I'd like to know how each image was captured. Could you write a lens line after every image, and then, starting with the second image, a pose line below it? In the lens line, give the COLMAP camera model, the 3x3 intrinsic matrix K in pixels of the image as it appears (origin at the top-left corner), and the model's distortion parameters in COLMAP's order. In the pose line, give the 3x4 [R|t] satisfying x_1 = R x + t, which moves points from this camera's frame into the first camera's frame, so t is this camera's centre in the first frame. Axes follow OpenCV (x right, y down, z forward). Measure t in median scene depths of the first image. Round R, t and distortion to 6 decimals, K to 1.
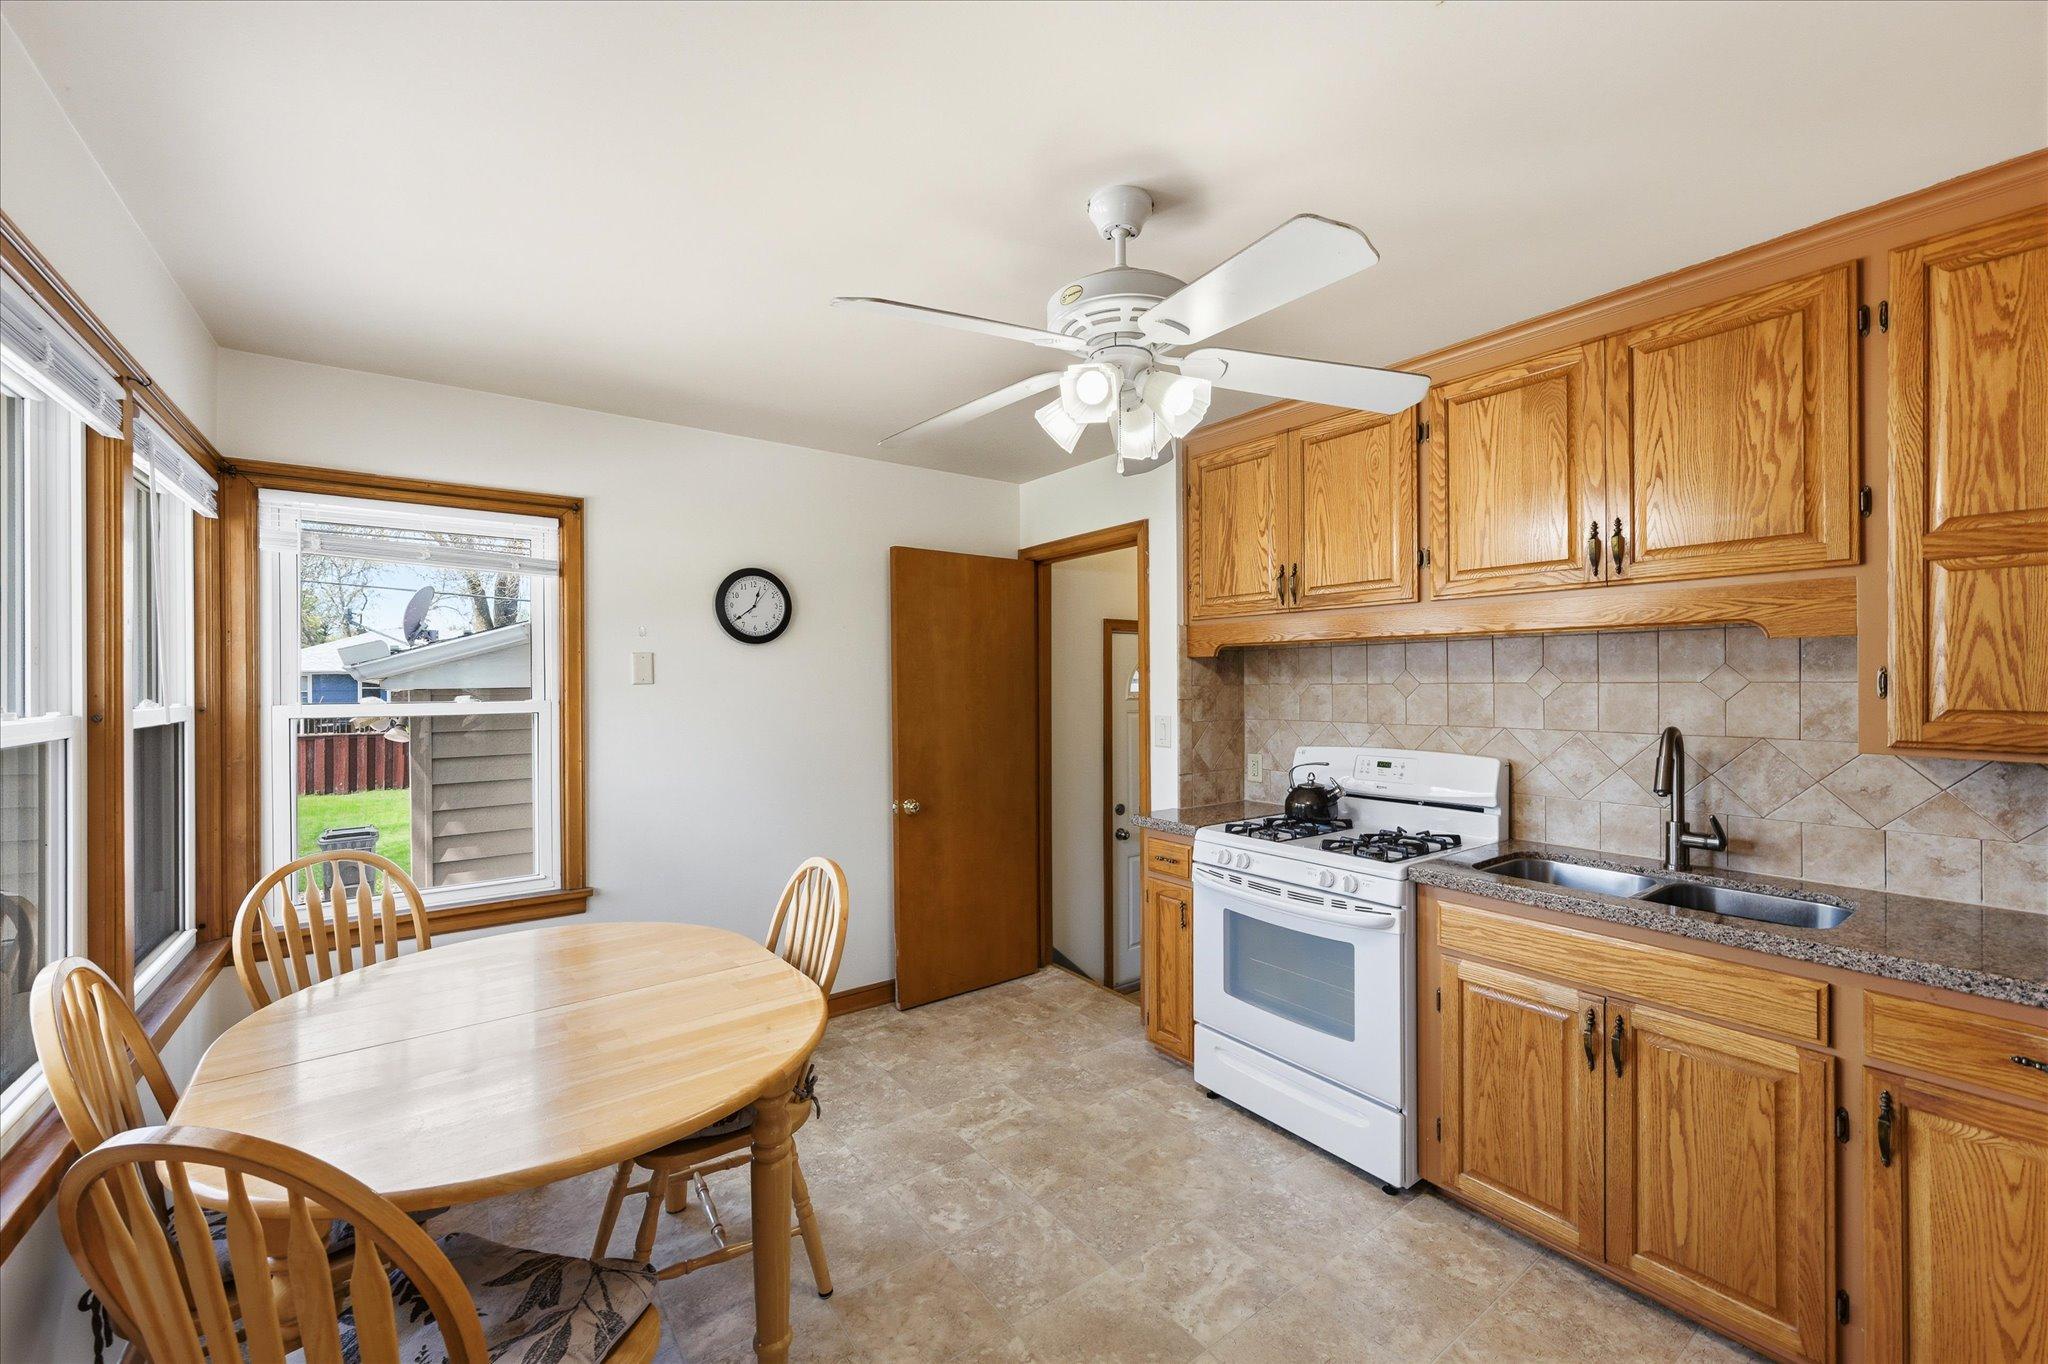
lens RADIAL K [[811.5, 0, 1024.0], [0, 811.5, 682.0], [0, 0, 1]] dist [0.001326, 0.000197]
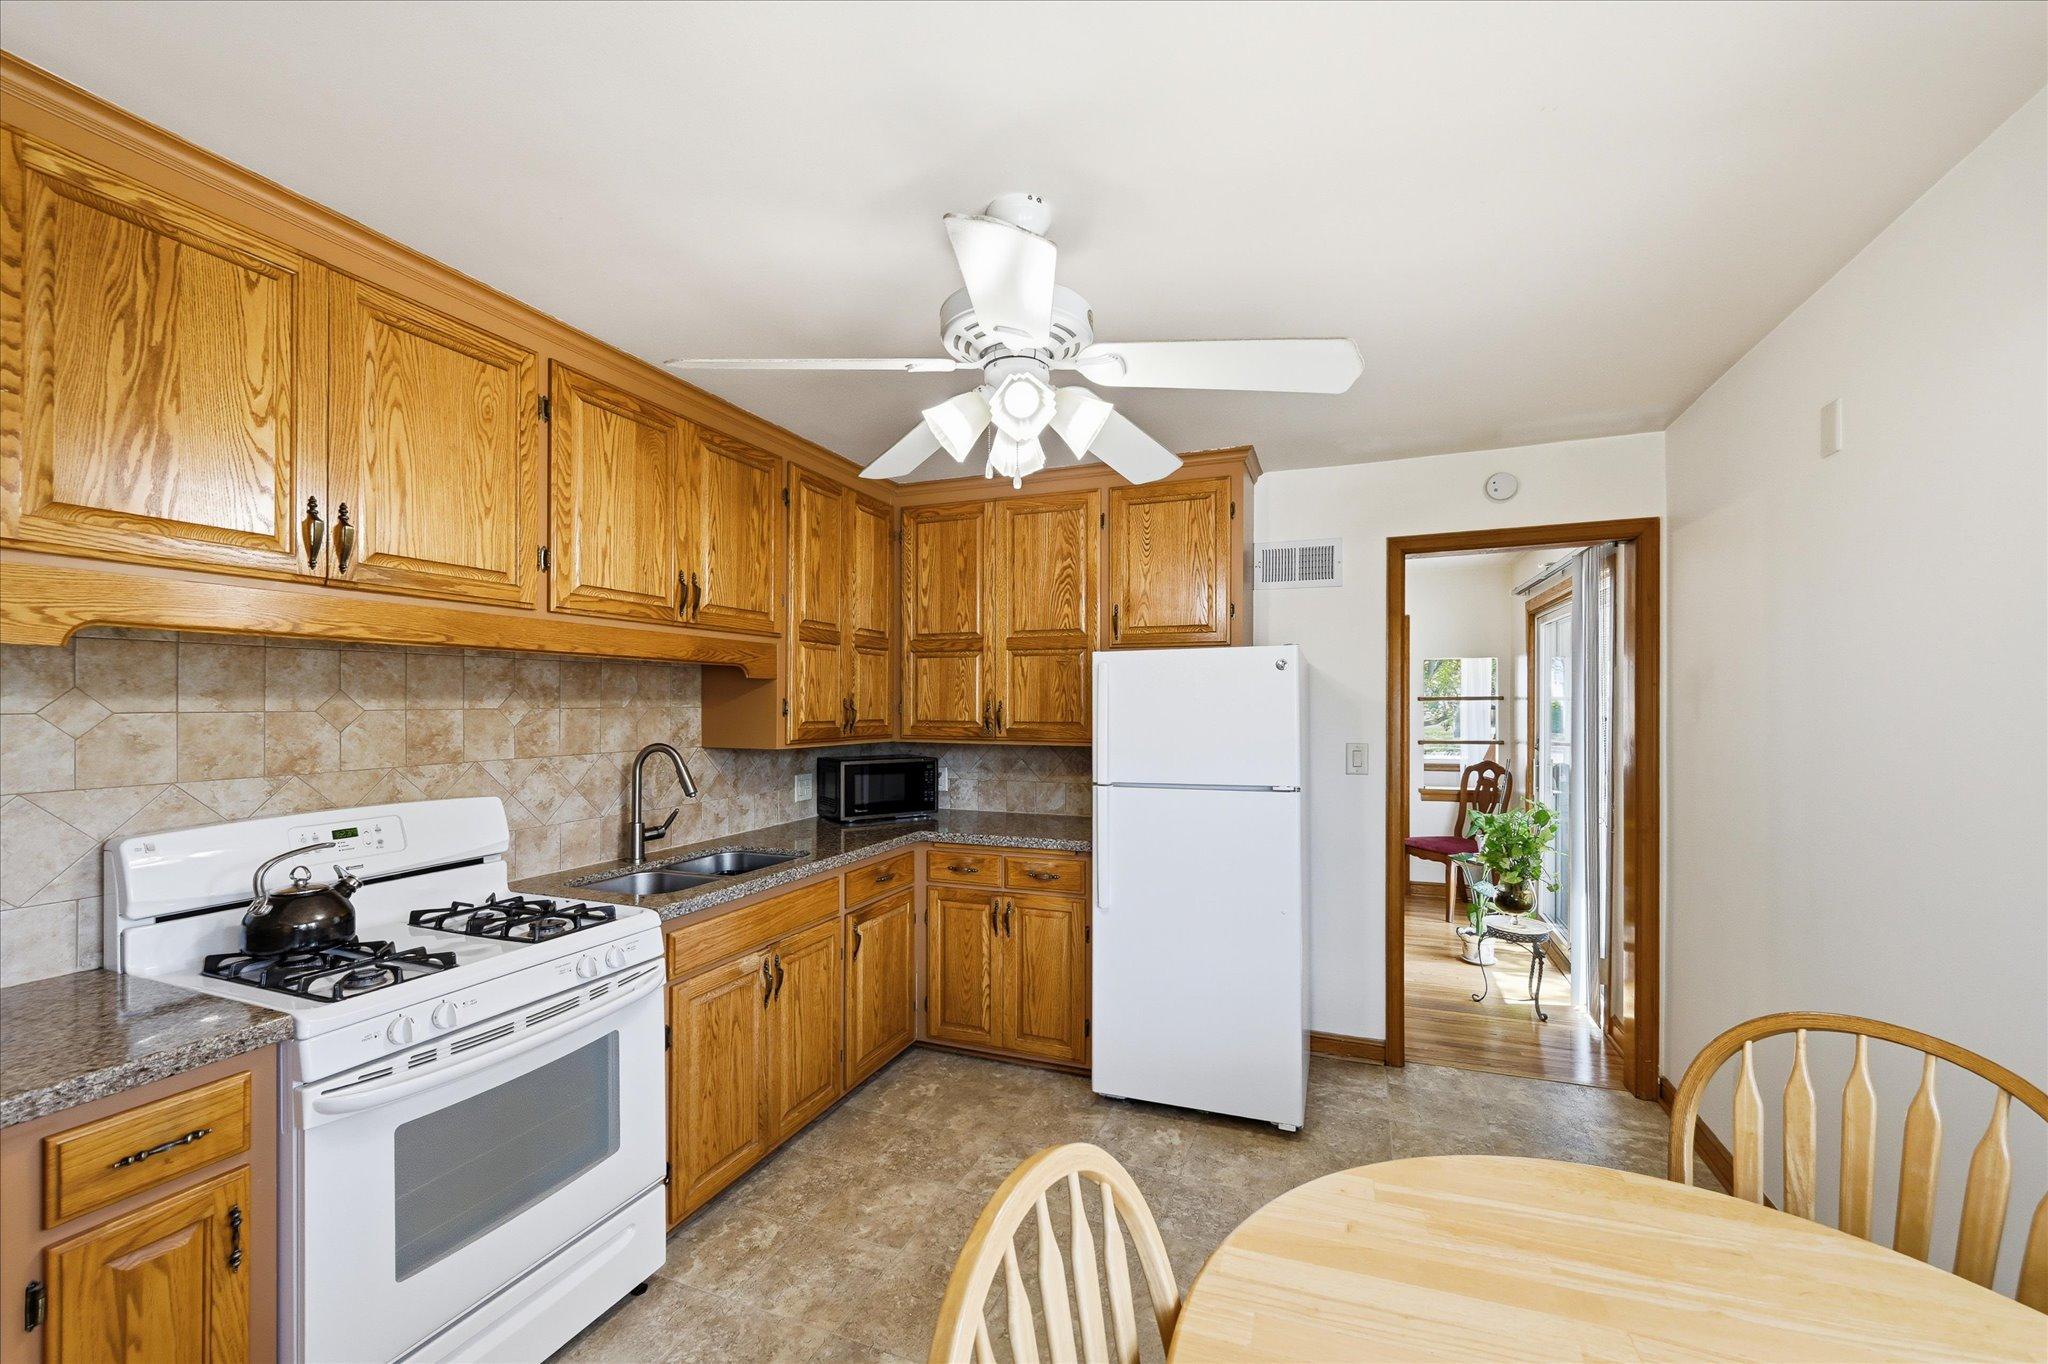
lens RADIAL K [[828.5, 0, 1028.1], [0, 828.5, 699.4], [0, 0, 1]] dist [-0.002111, -0.000186]
pose [[-0.533369, 0.009420, 0.845830, -0.466747], [0.002780, 0.999952, -0.009384, 0.000947], [-0.845878, -0.002654, -0.533369, 0.987730]]
